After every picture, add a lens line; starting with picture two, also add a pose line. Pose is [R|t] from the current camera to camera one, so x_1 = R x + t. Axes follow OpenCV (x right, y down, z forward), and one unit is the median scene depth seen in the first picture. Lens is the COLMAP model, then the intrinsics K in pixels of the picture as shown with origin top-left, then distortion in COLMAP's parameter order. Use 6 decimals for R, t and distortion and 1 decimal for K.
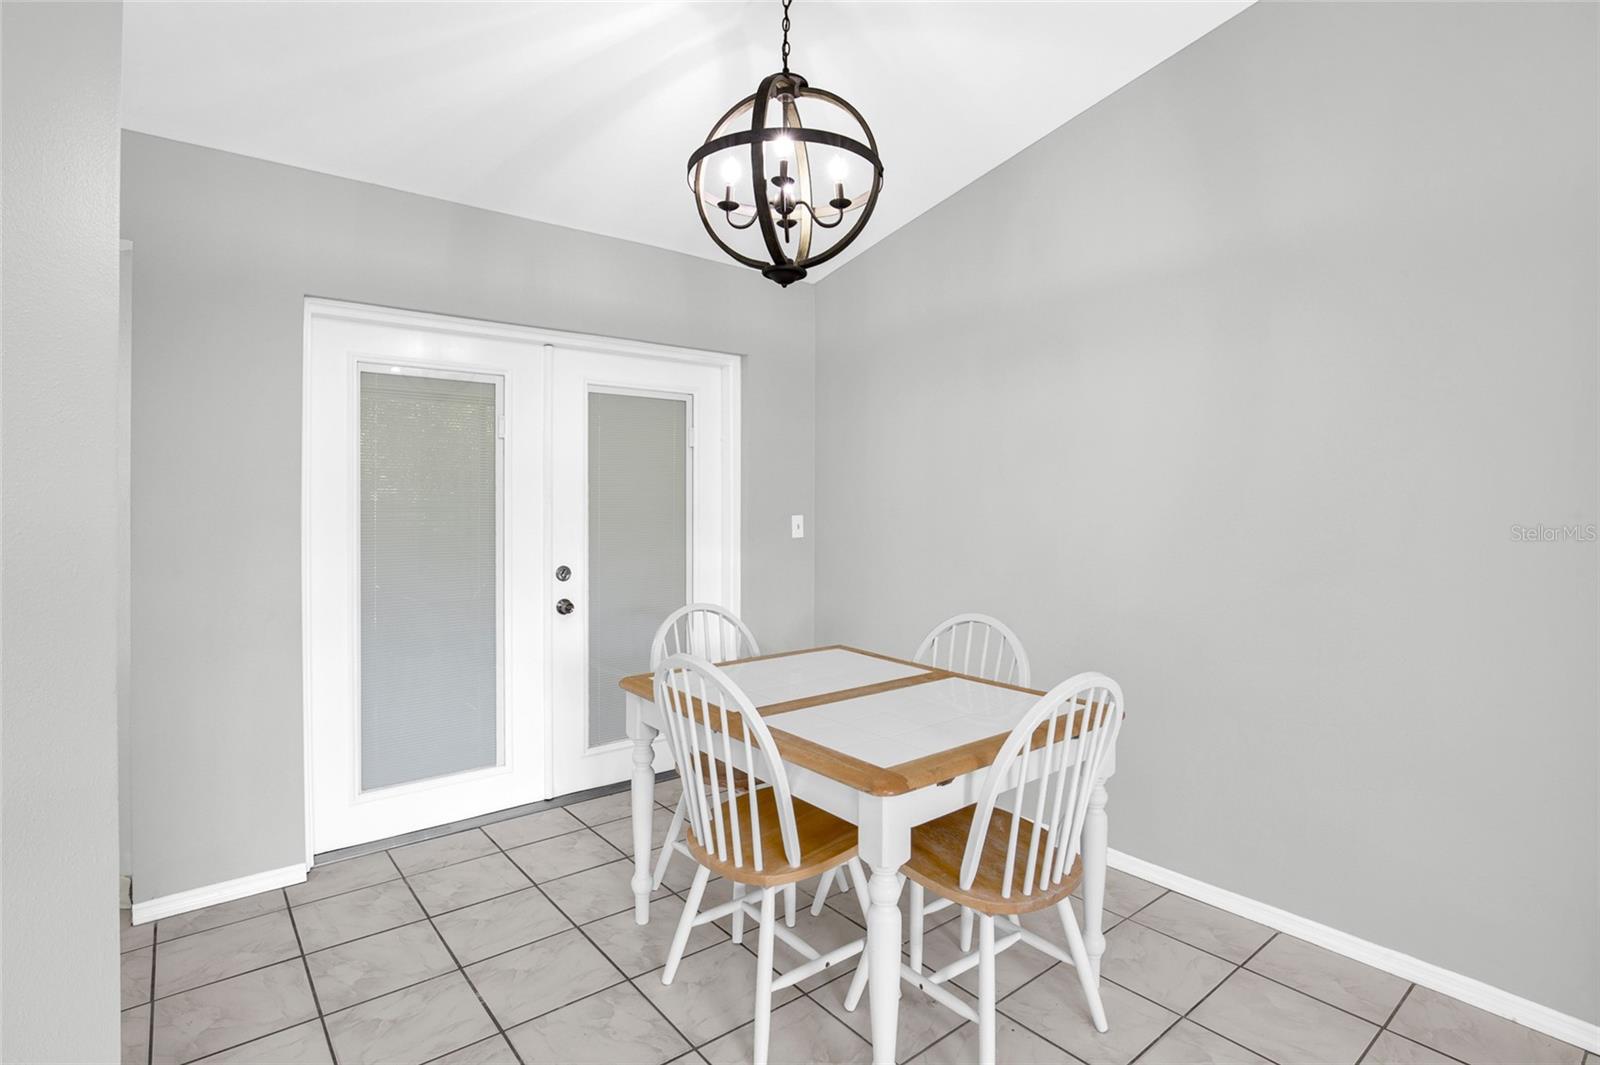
lens RADIAL K [[784.8, 0, 771.4], [0, 784.8, 496.0], [0, 0, 1]] dist [-0.031217, -0.000308]
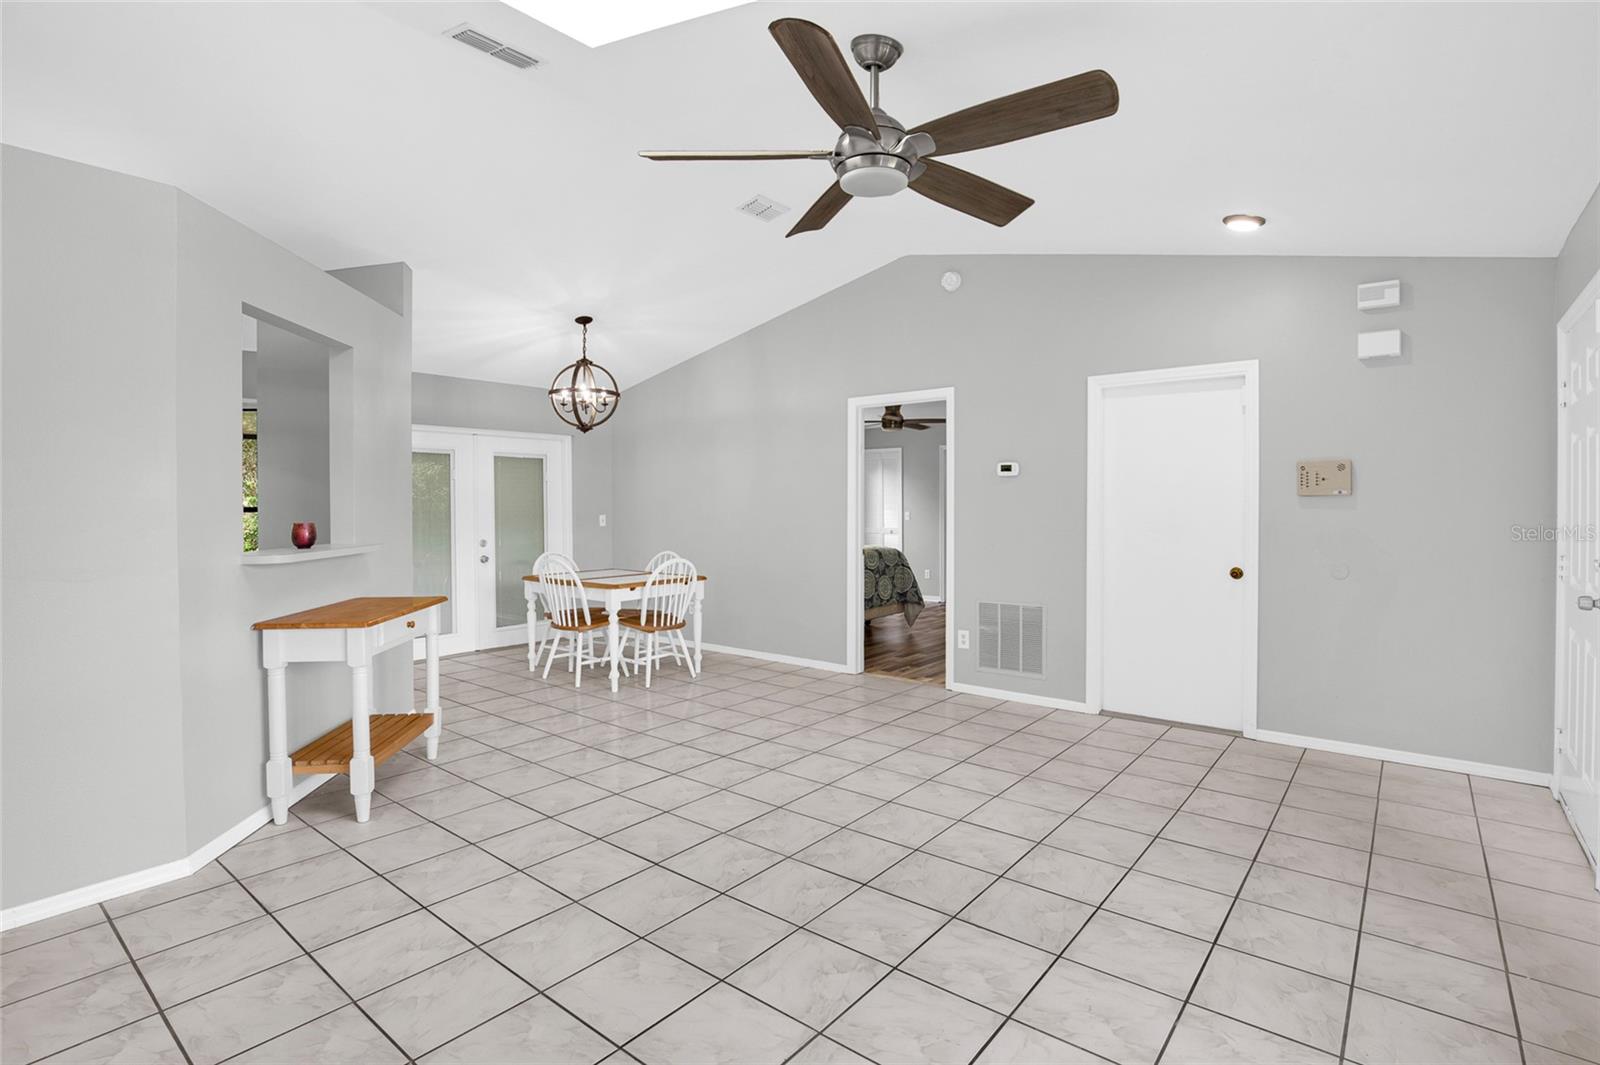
lens RADIAL K [[770.4, 0, 800.0], [0, 770.4, 532.5], [0, 0, 1]] dist [-0.024173, 0.000138]
pose [[0.971607, -0.010623, 0.236361, 0.113188], [-0.000194, 0.998955, 0.045693, -0.037394], [-0.236599, -0.044442, 0.970590, -1.910963]]
